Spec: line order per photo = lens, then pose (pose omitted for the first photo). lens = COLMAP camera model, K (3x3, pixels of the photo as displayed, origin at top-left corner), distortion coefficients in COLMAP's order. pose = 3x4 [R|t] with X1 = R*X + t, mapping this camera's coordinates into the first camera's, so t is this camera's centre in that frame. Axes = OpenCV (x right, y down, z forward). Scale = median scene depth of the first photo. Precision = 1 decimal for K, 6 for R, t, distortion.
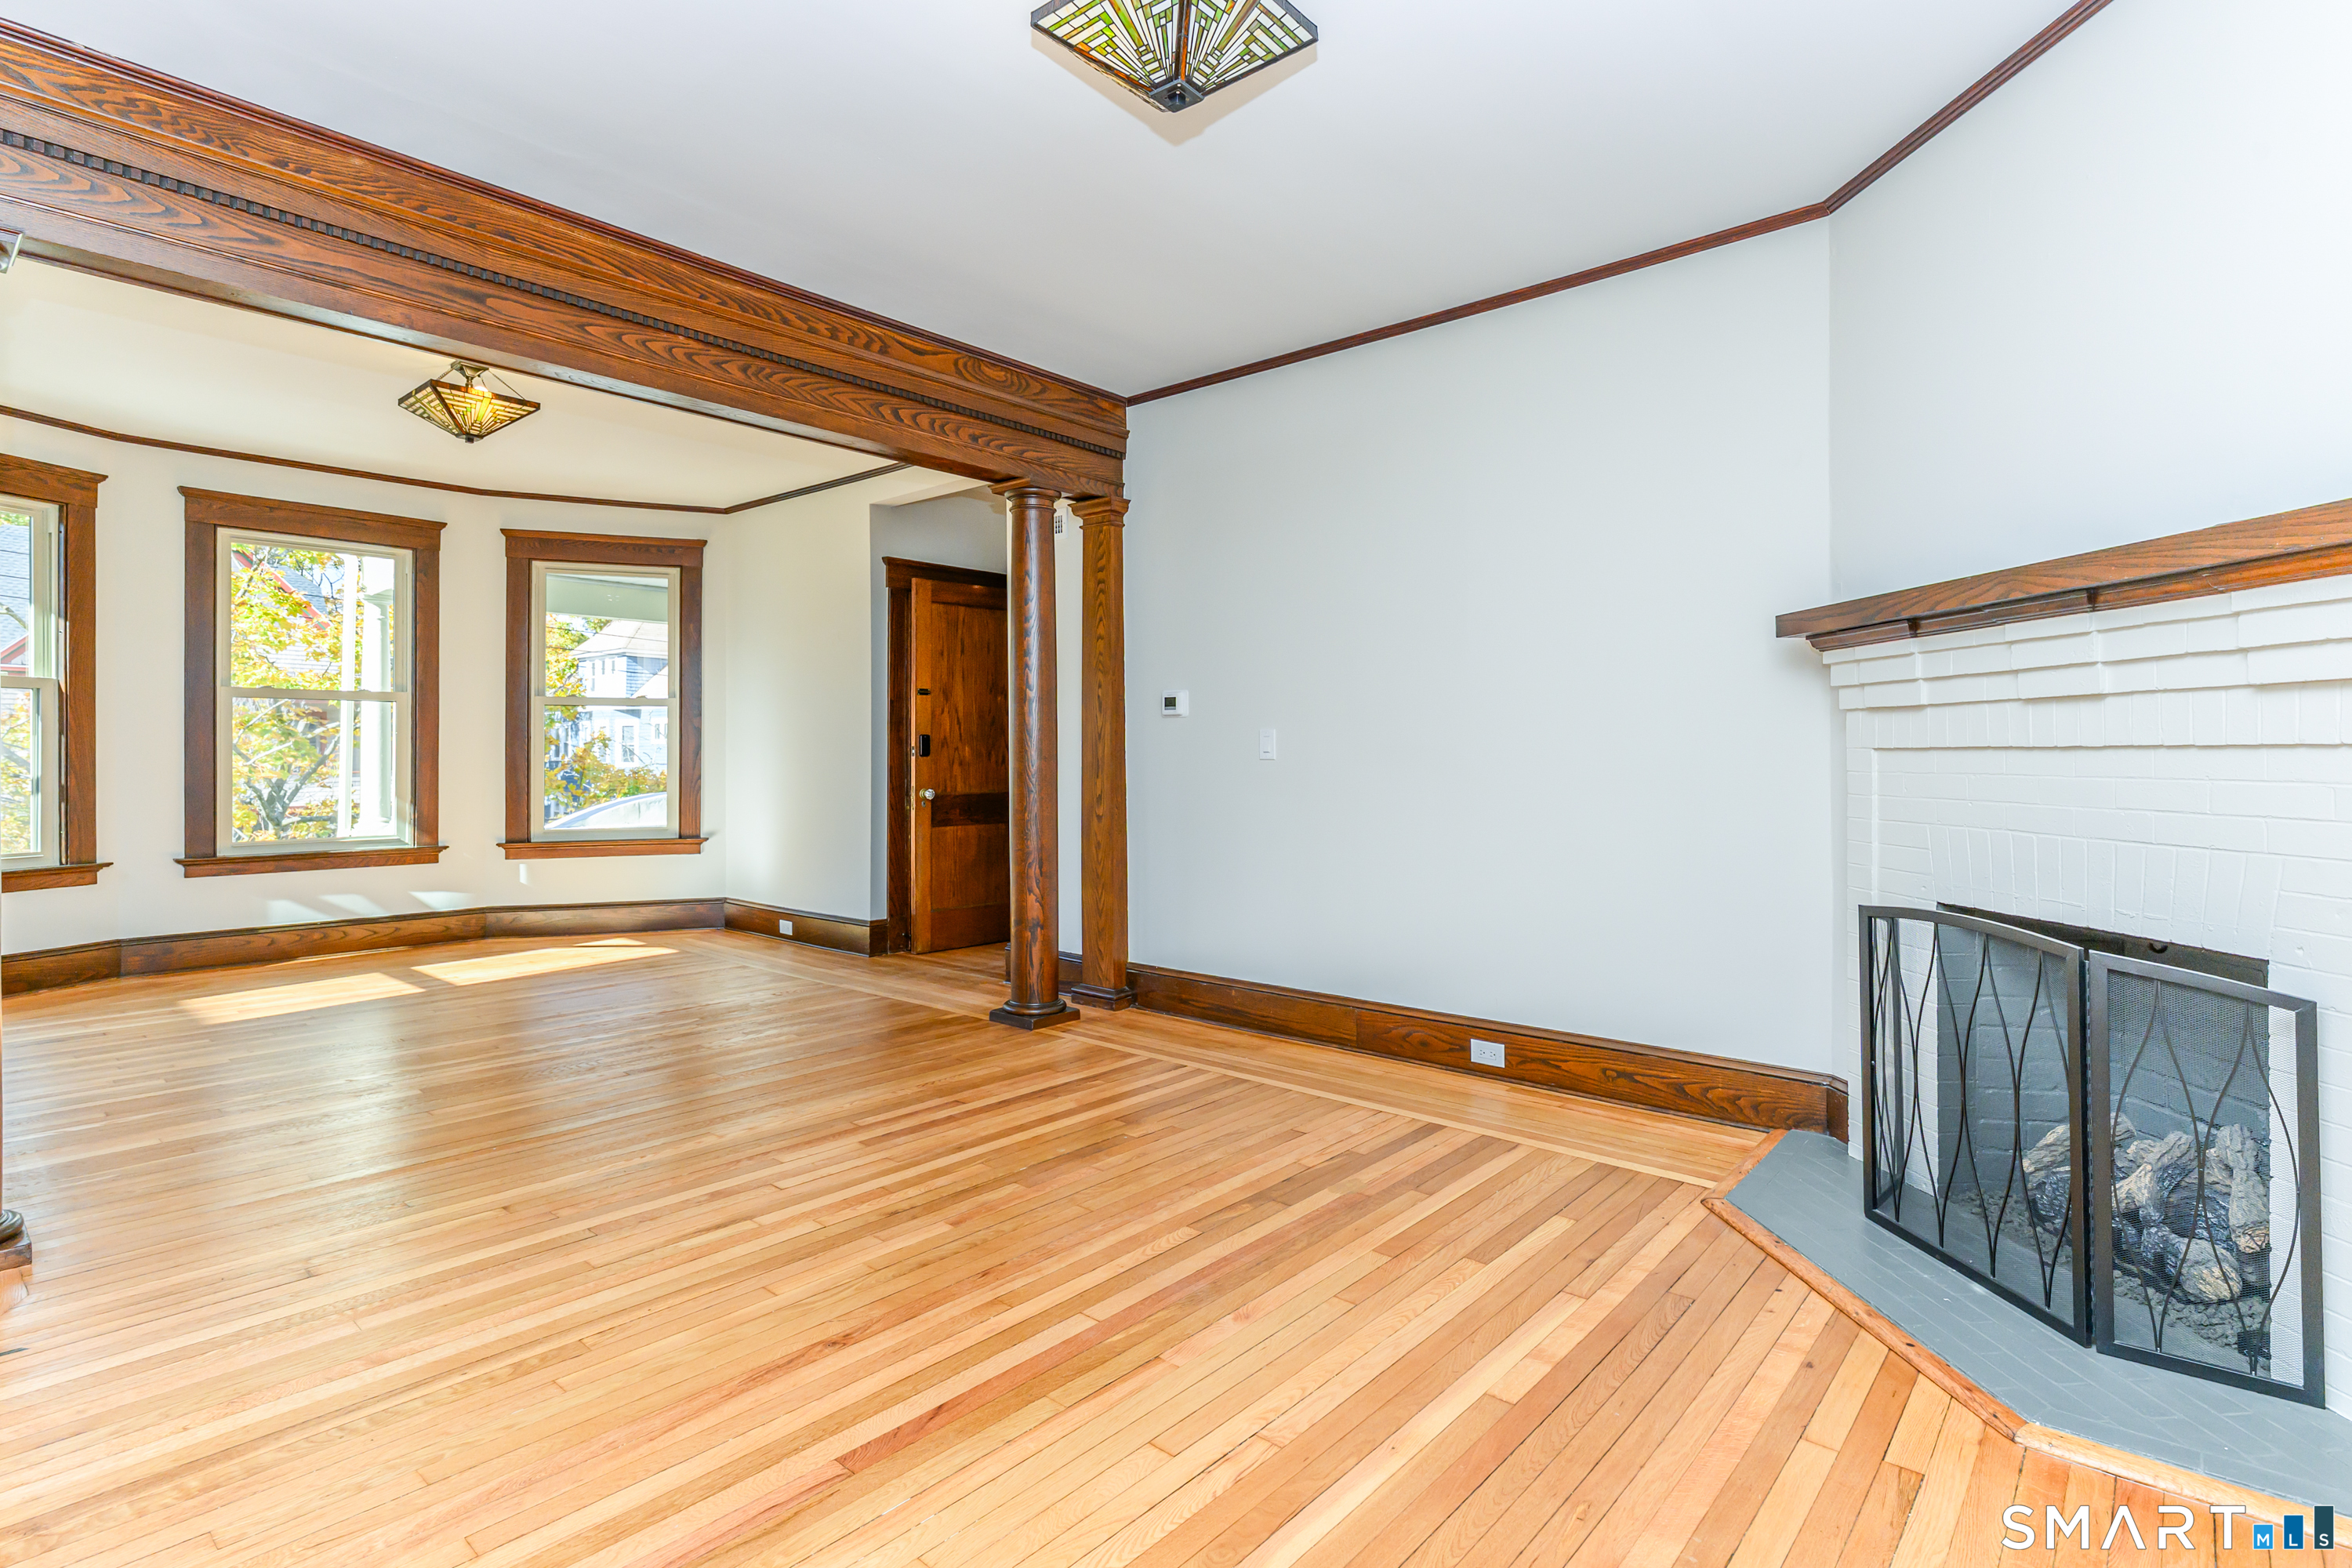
lens RADIAL K [[1161.1, 0, 1178.8], [0, 1161.1, 745.9], [0, 0, 1]] dist [-0.002167, -0.000452]
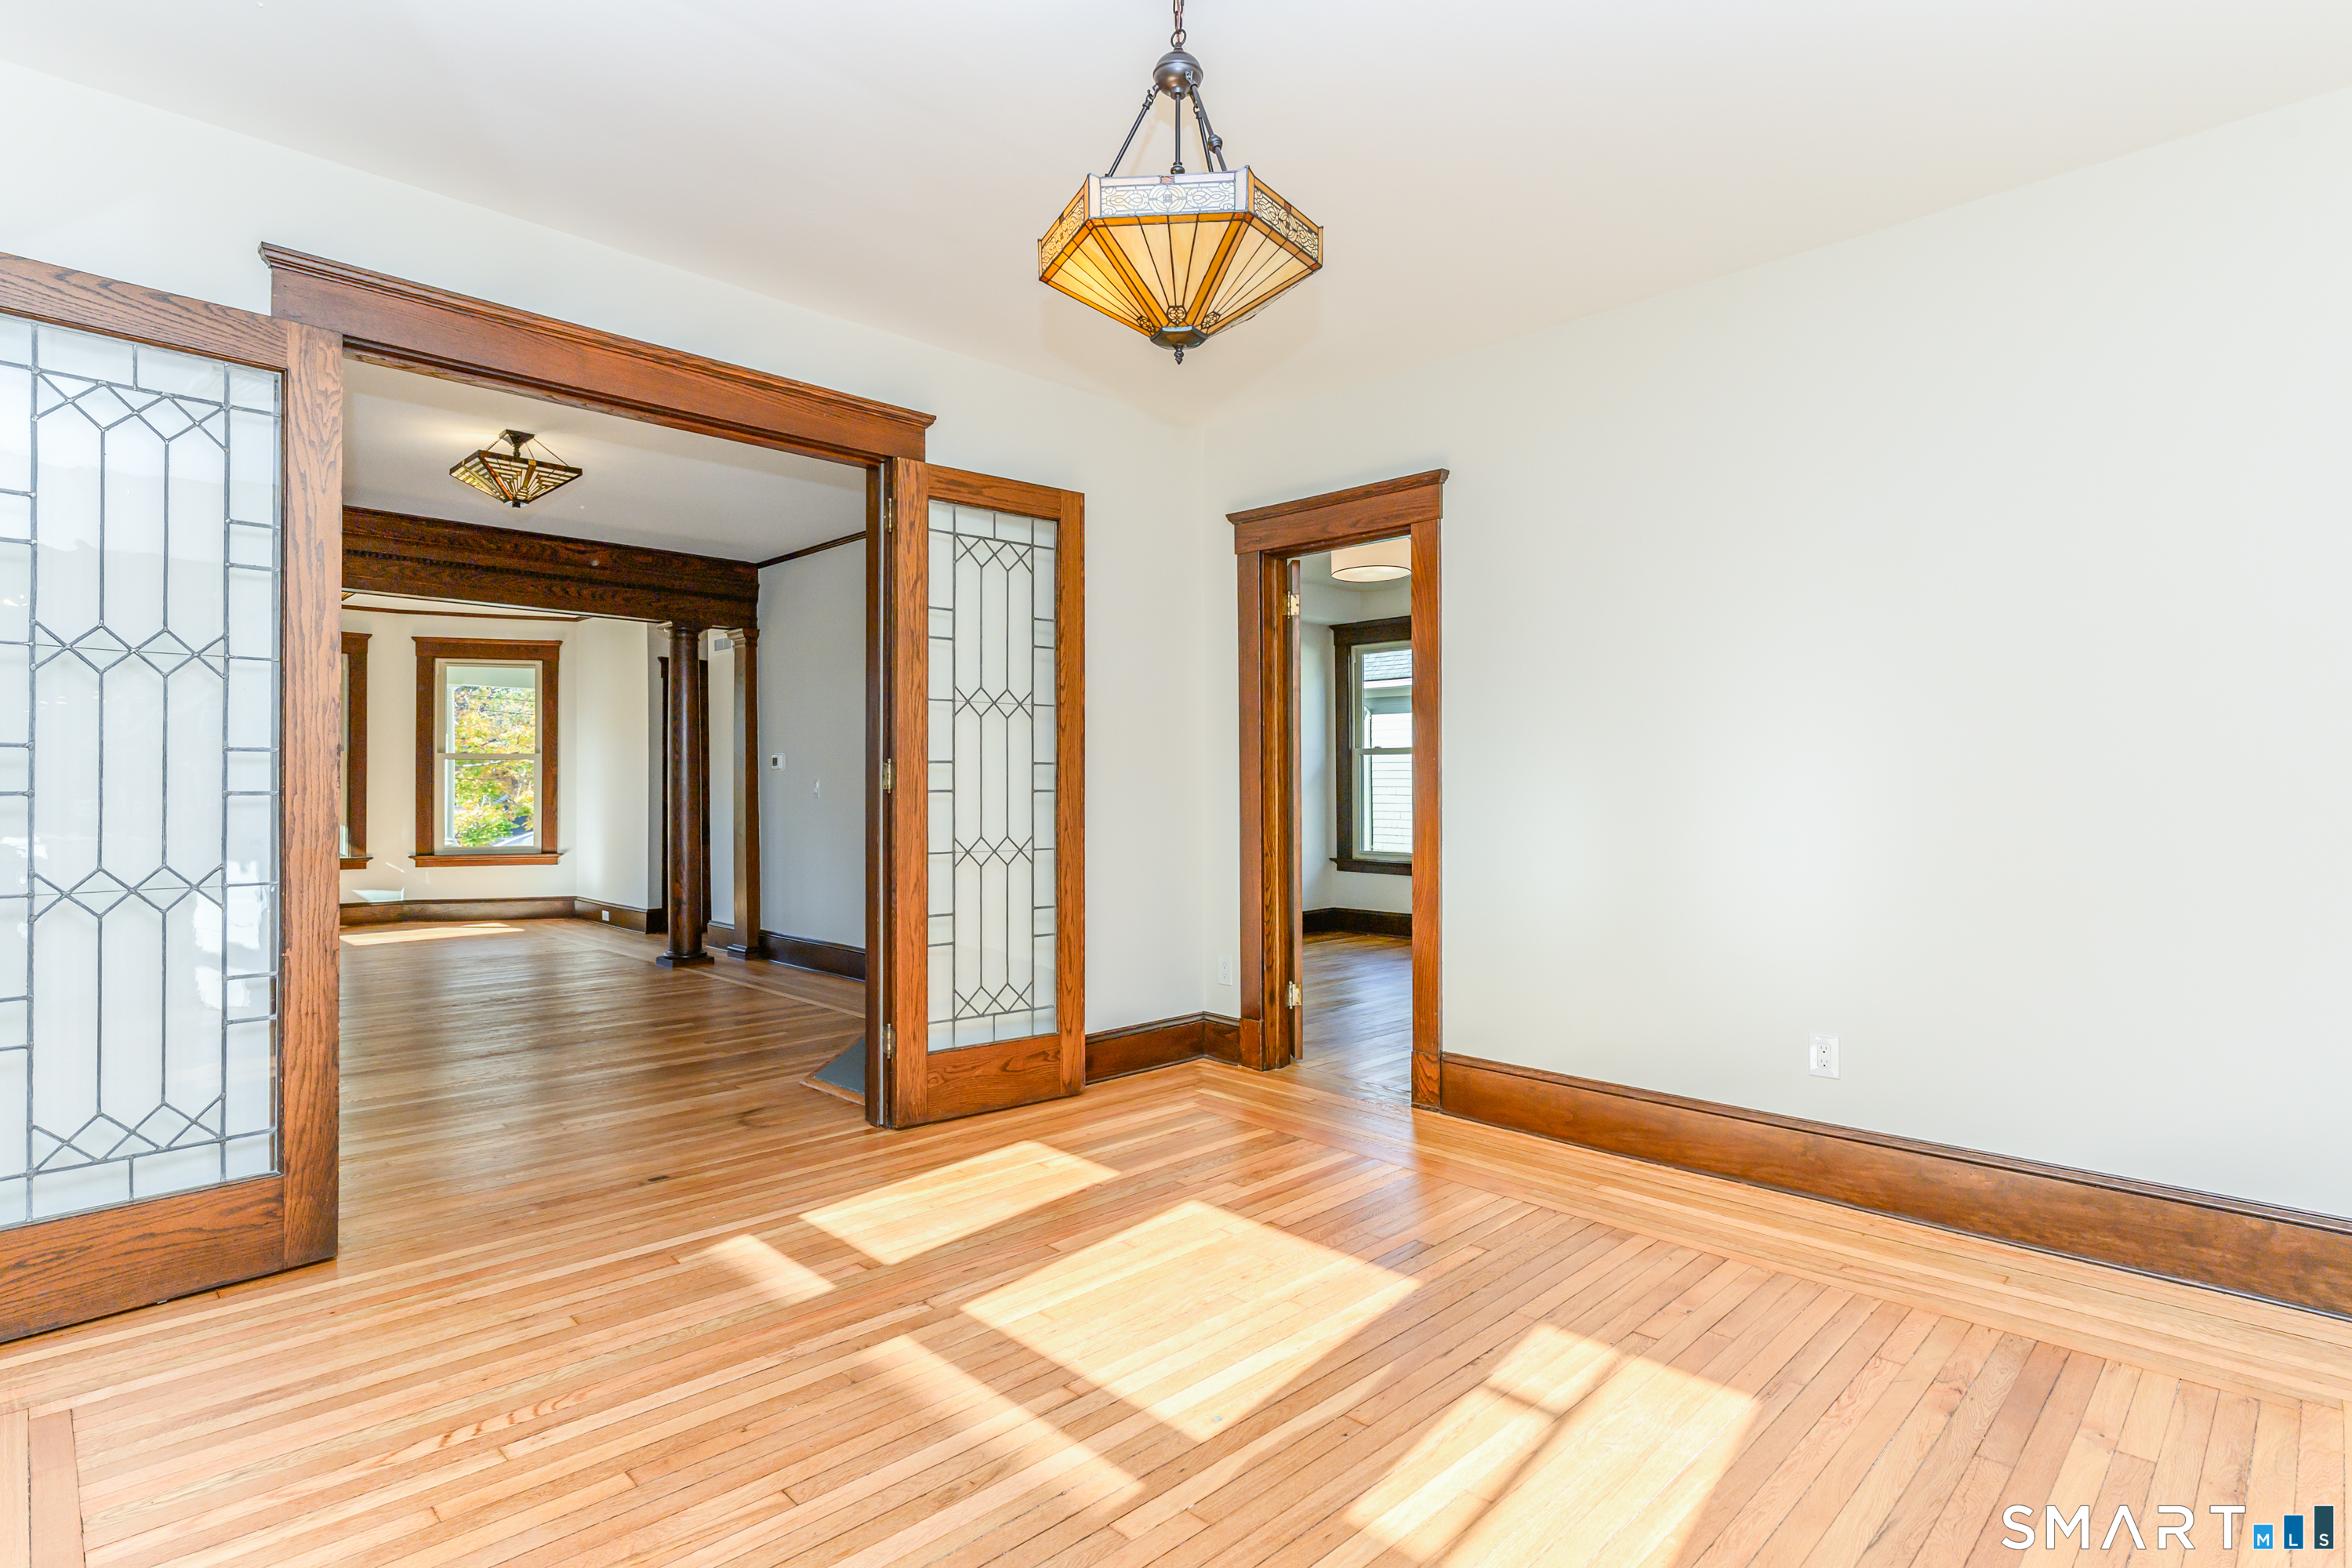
lens RADIAL K [[1183.2, 0, 1196.1], [0, 1183.2, 787.1], [0, 0, 1]] dist [0.000002, 0.000029]
pose [[0.998327, -0.000958, -0.057807, 0.564000], [0.001327, 0.999979, 0.006352, -0.010541], [0.057800, -0.006418, 0.998308, -0.484402]]
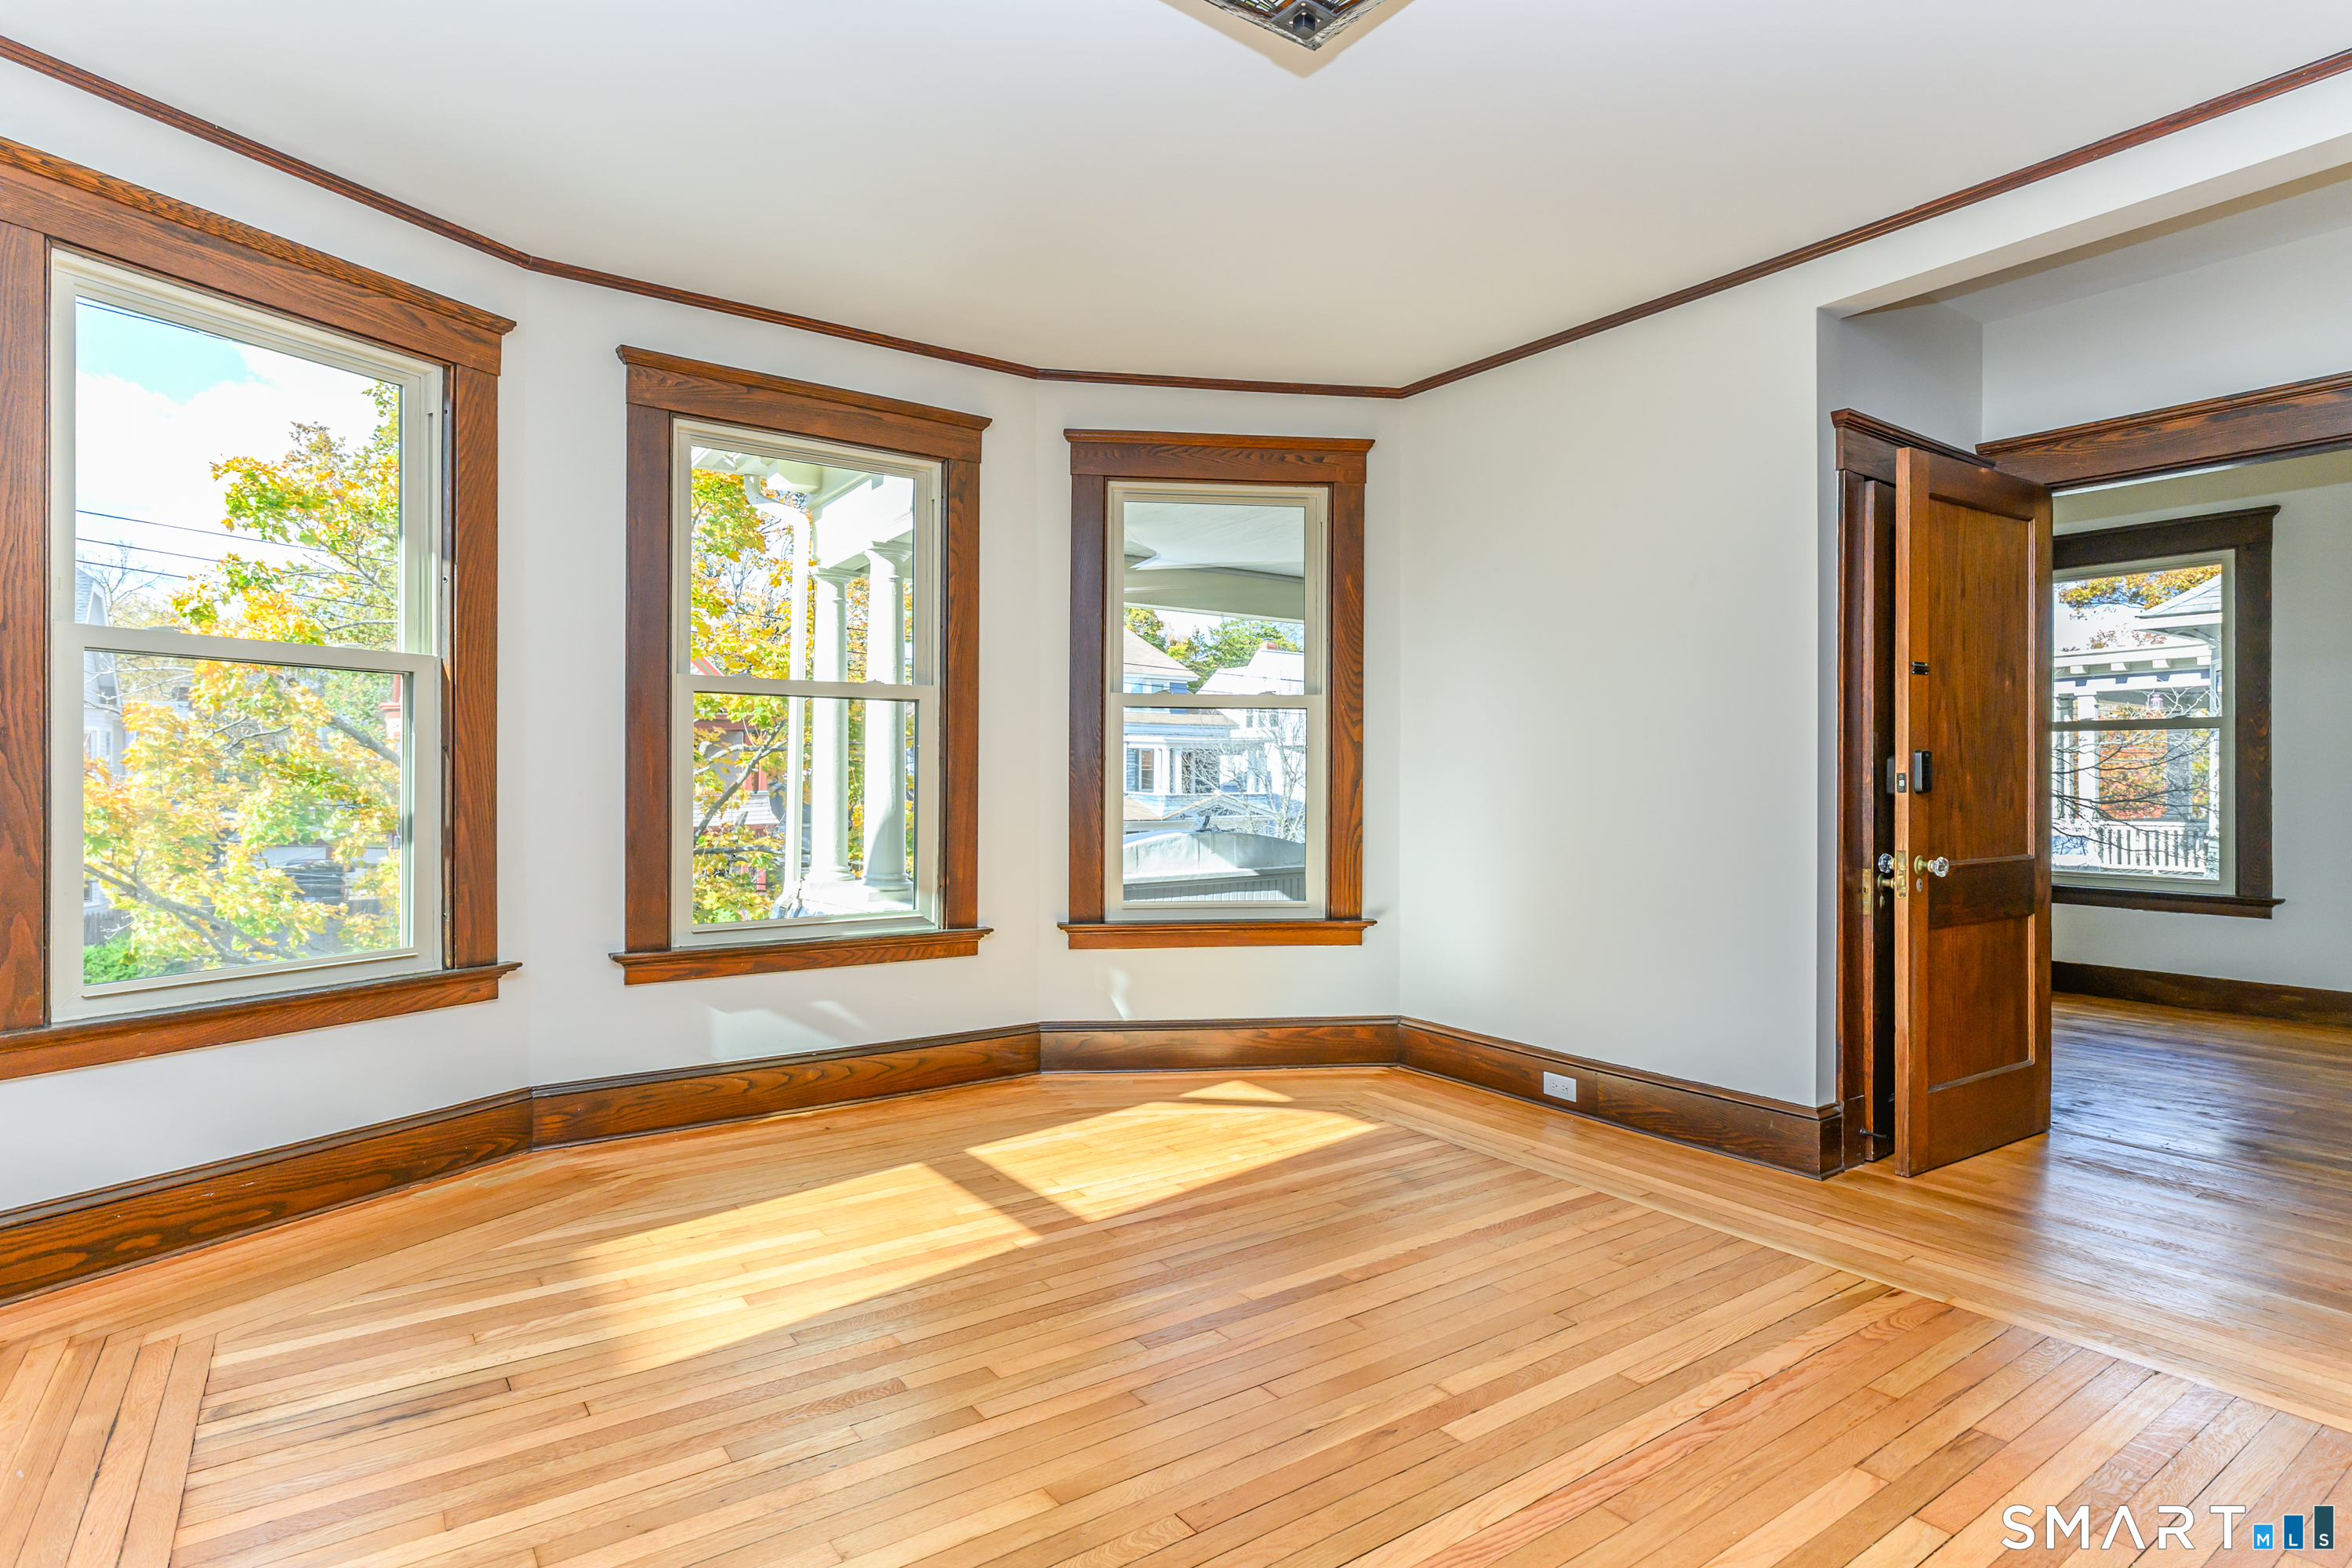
lens RADIAL K [[1290.5, 0, 1383.0], [0, 1290.5, 767.8], [0, 0, 1]] dist [-0.002211, -0.000245]
pose [[0.988396, 0.001214, -0.151896, -0.369087], [-0.001654, 0.999995, -0.002768, -0.000060], [0.151891, 0.002987, 0.988393, 0.398264]]
